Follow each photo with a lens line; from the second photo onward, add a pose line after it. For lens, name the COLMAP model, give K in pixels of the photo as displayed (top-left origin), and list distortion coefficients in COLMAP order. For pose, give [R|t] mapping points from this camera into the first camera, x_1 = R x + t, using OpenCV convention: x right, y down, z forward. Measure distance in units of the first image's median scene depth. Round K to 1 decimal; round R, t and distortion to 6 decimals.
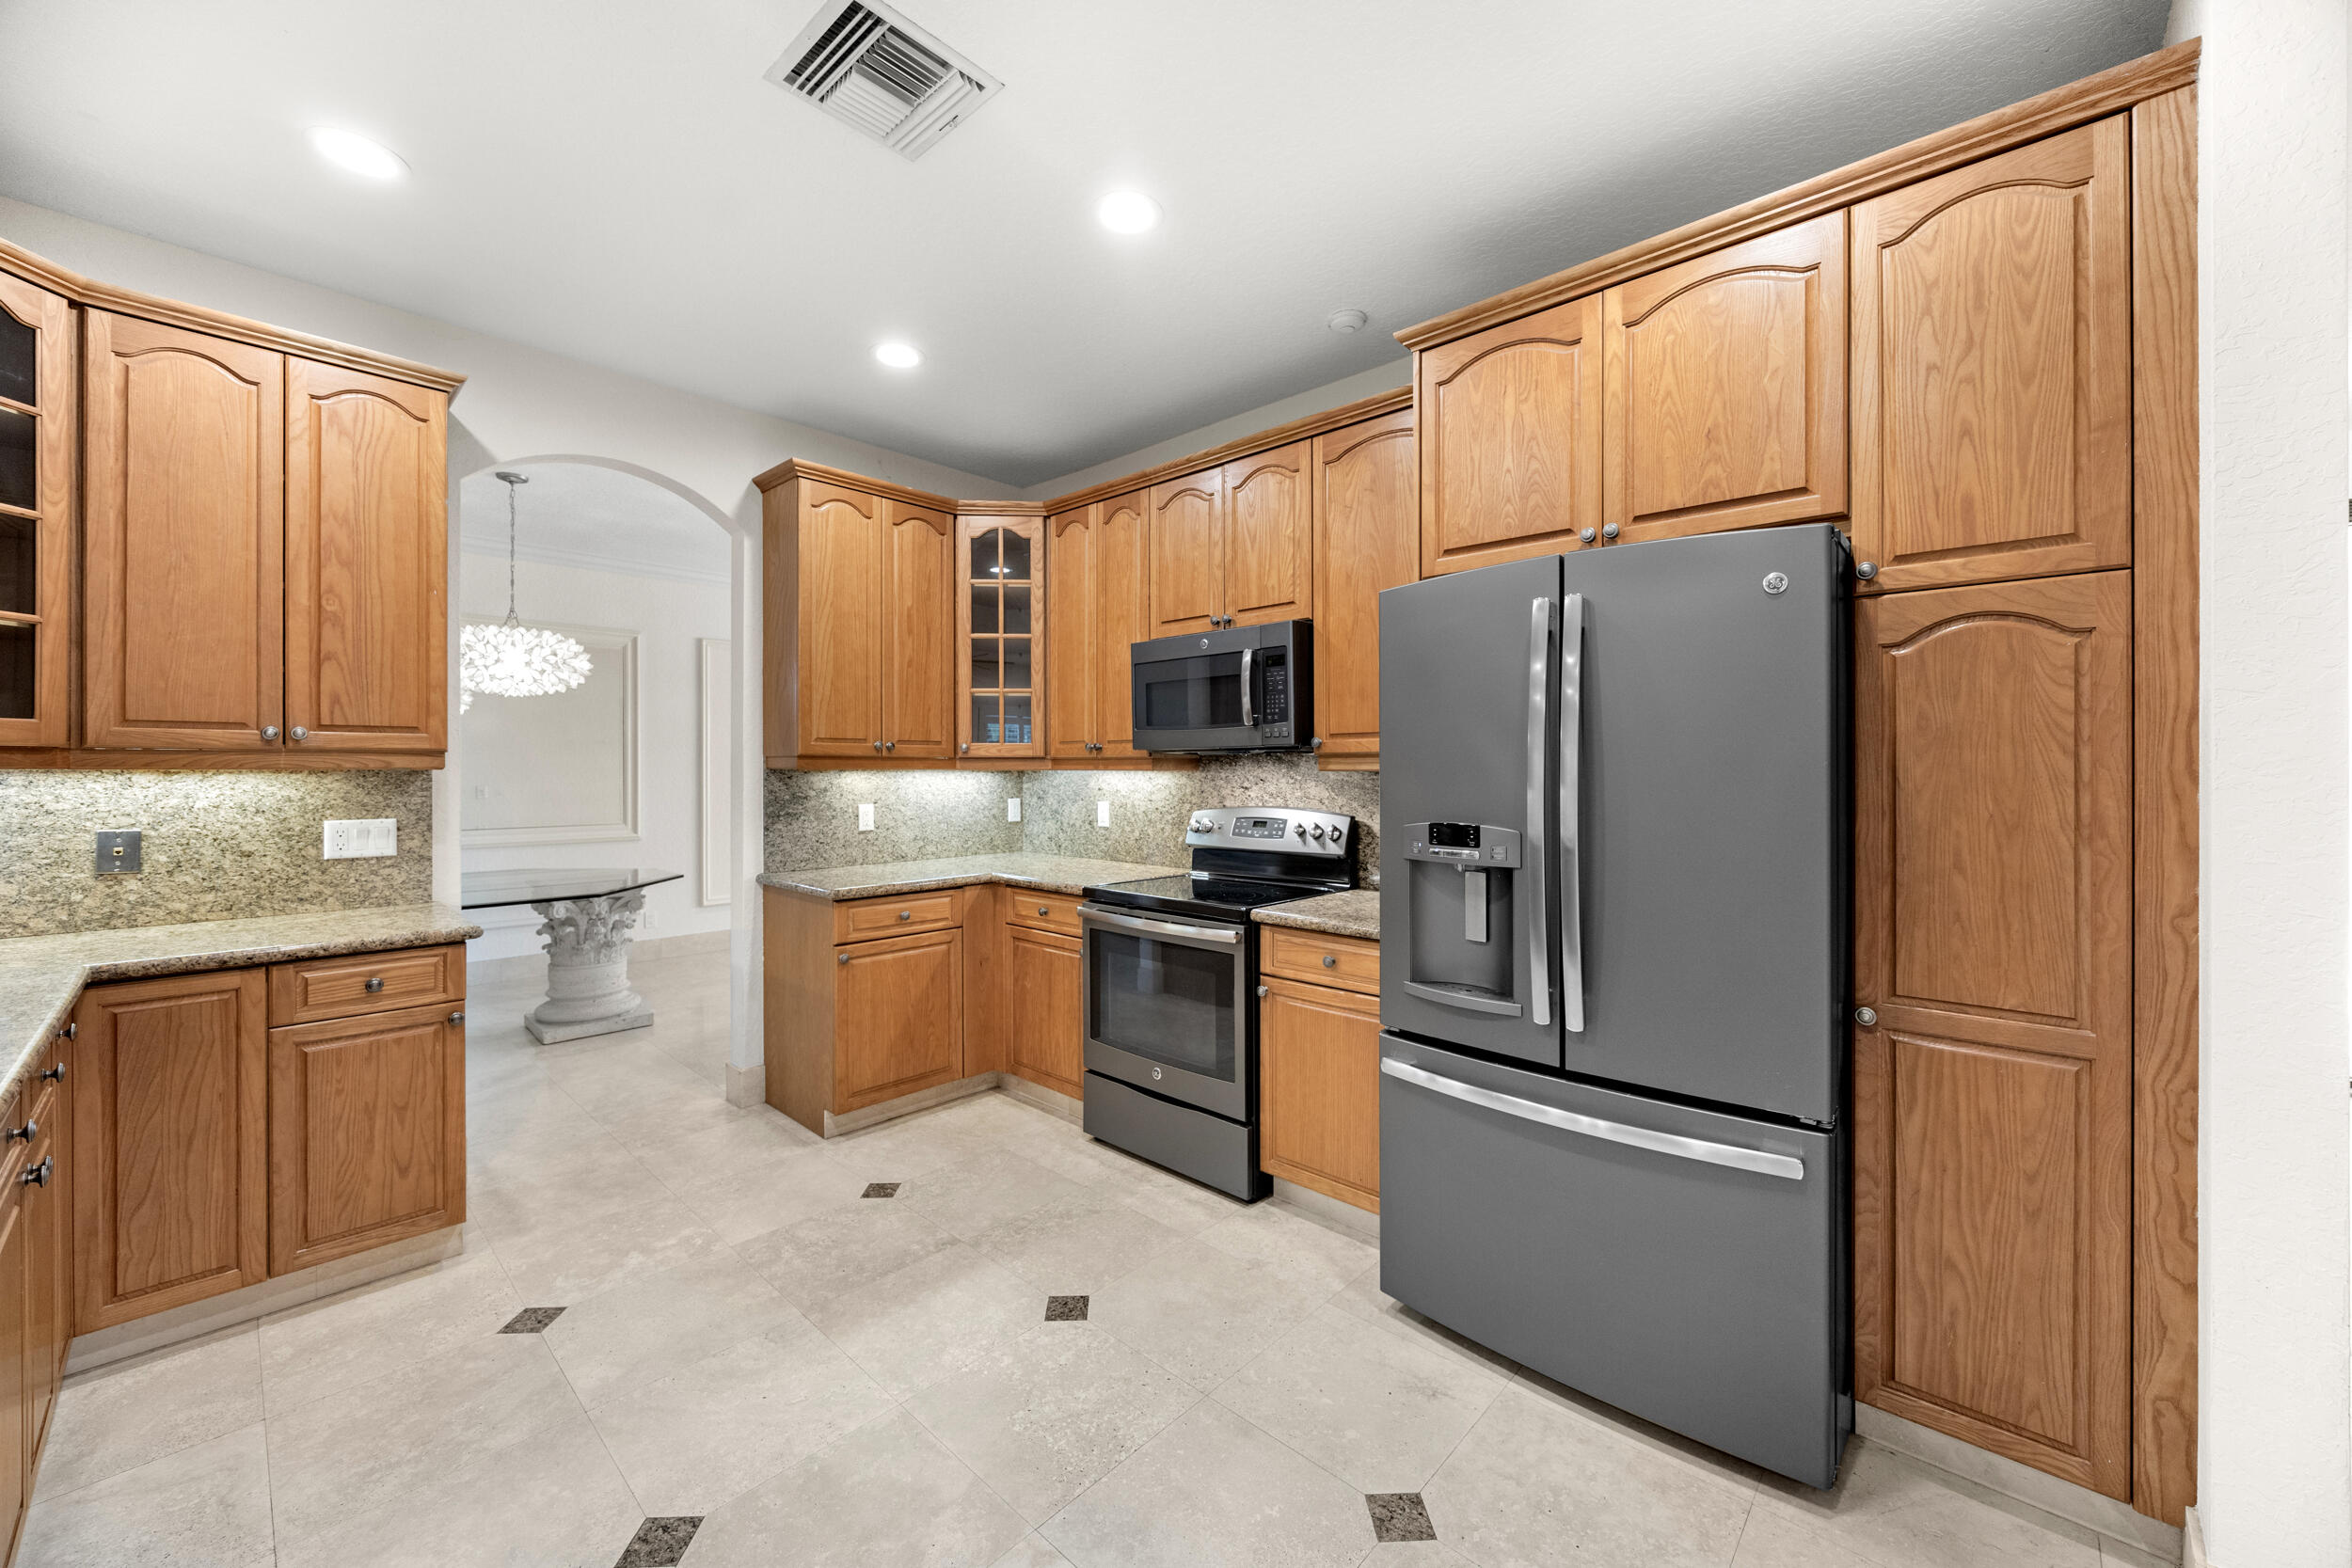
lens RADIAL K [[897.0, 0, 1180.5], [0, 897.0, 767.9], [0, 0, 1]] dist [-0.003037, -0.000124]
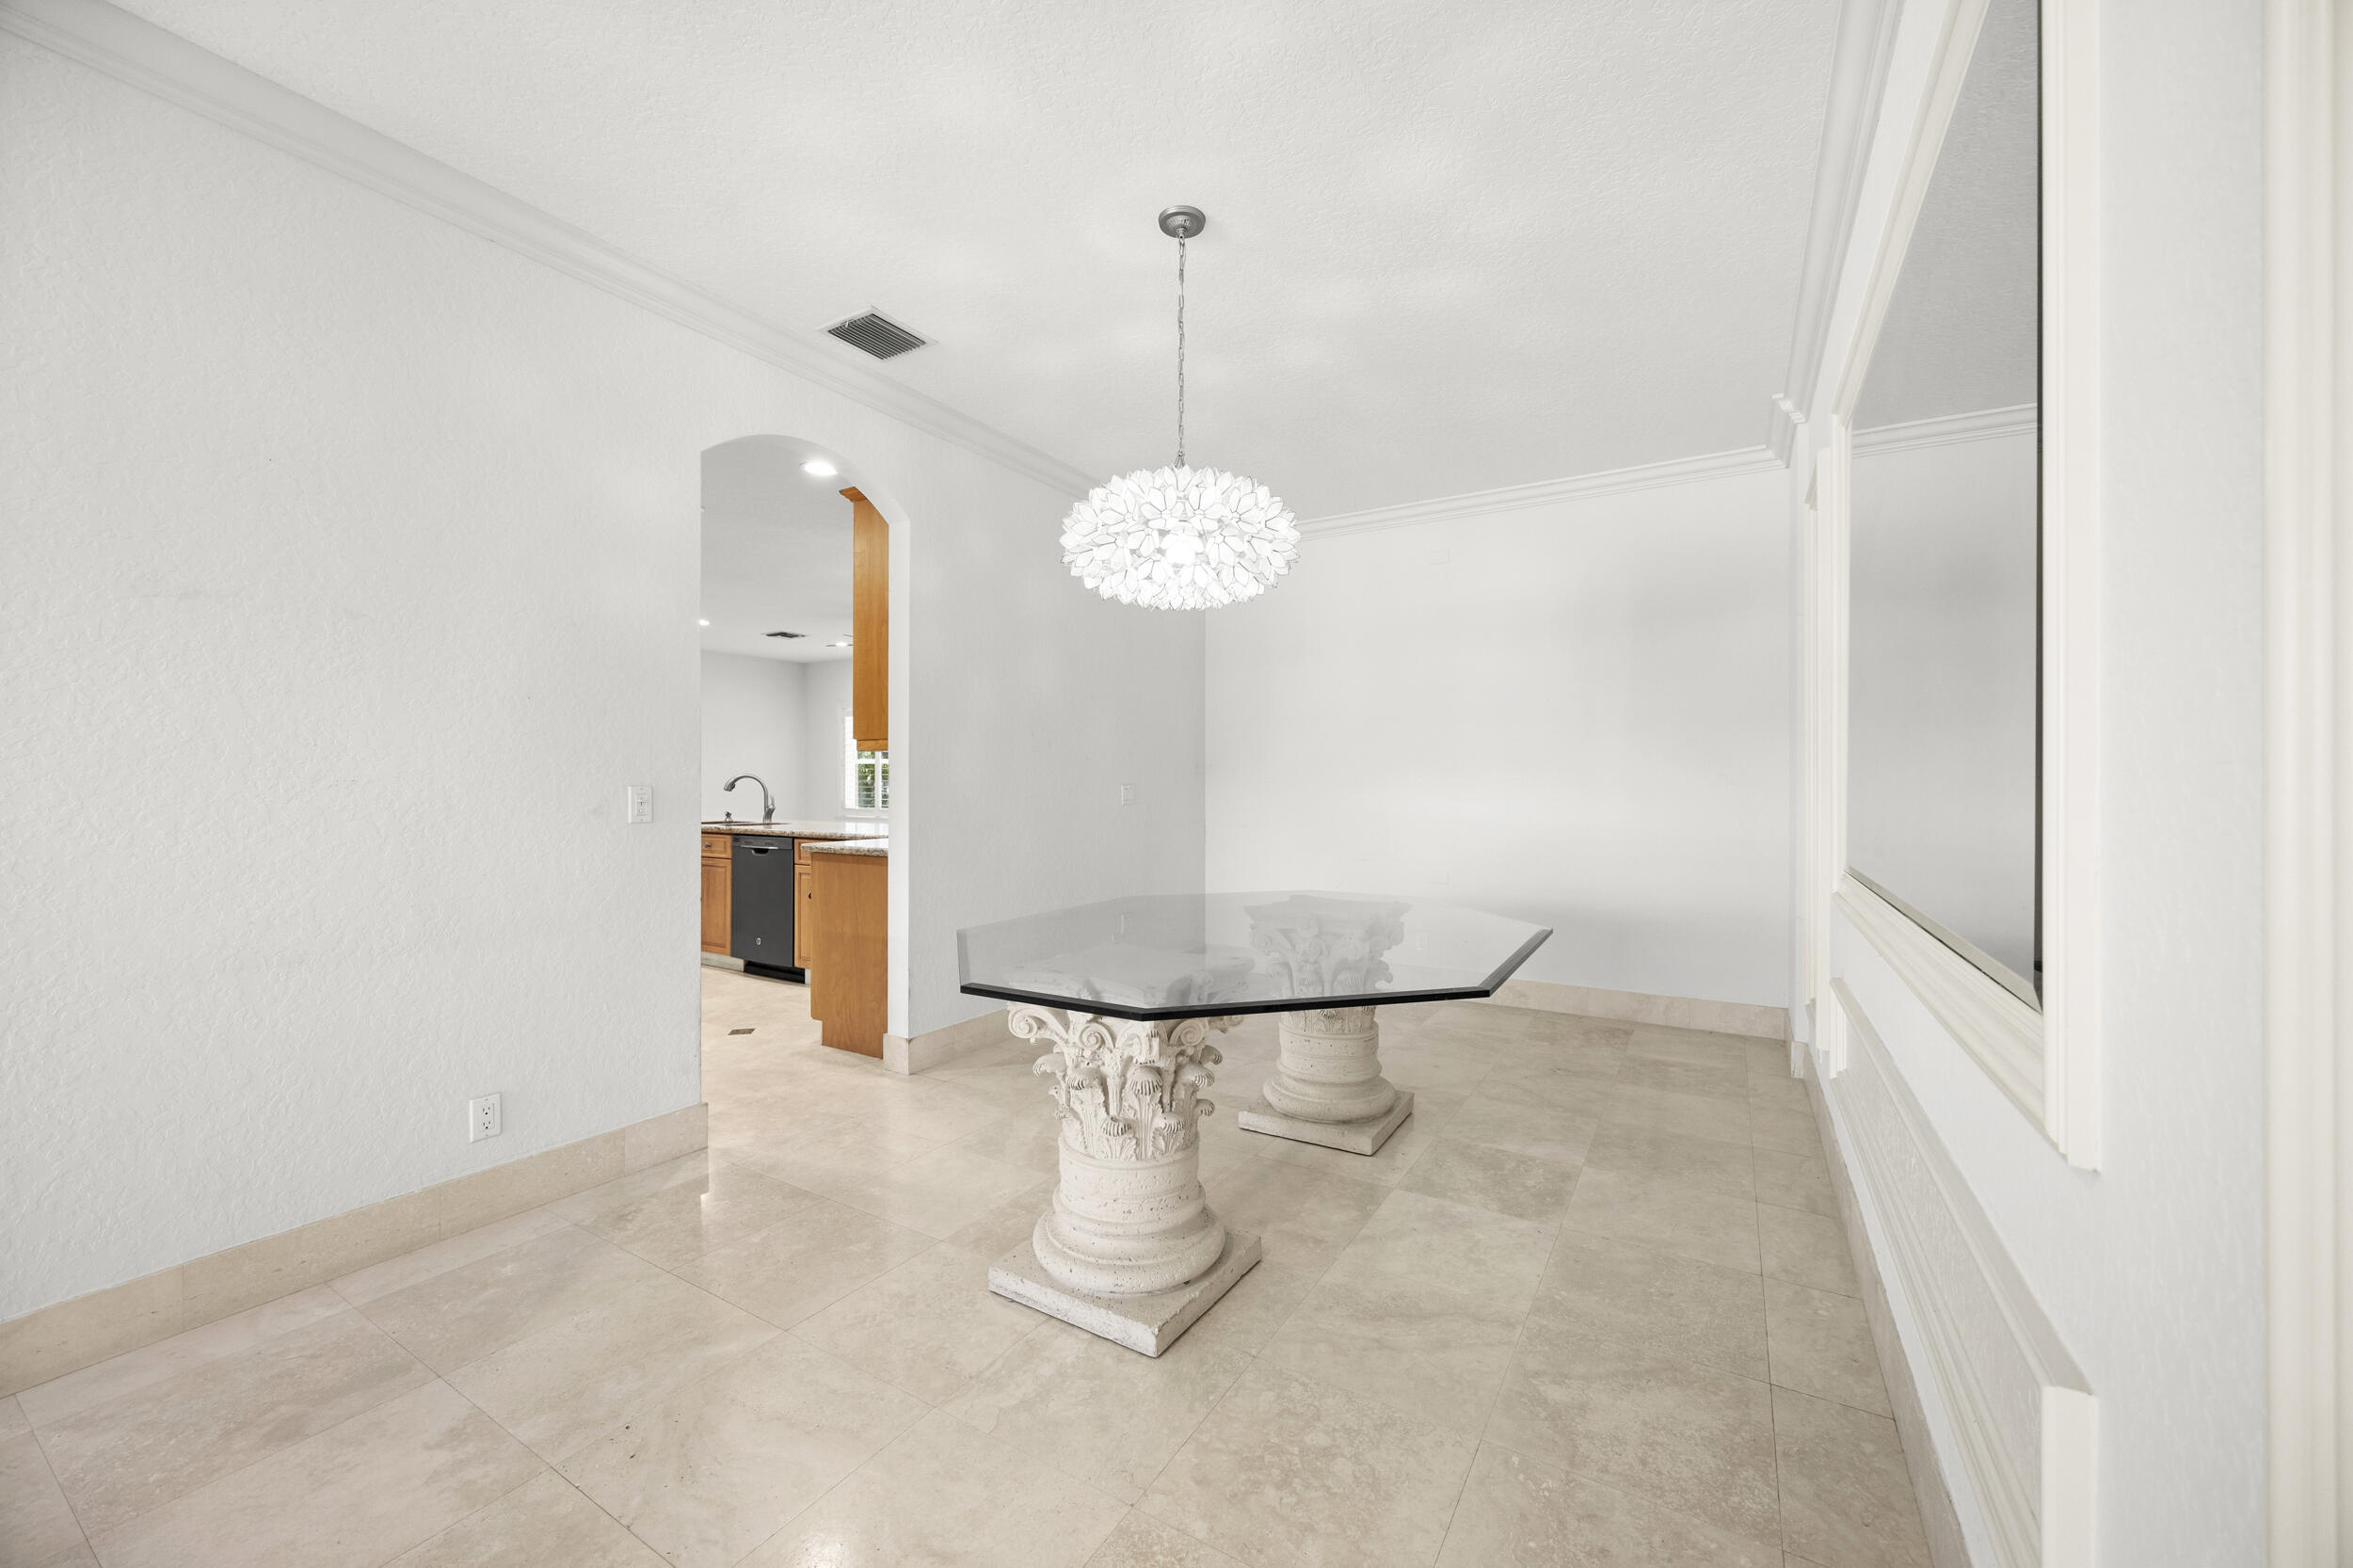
lens RADIAL K [[897.5, 0, 1189.9], [0, 897.5, 784.6], [0, 0, 1]] dist [-0.003037, -0.000124]
pose [[-0.976354, -0.003666, -0.216148, -0.882738], [-0.003746, 0.999993, -0.000040, 0.044814], [0.216147, 0.000771, -0.976361, 2.204280]]
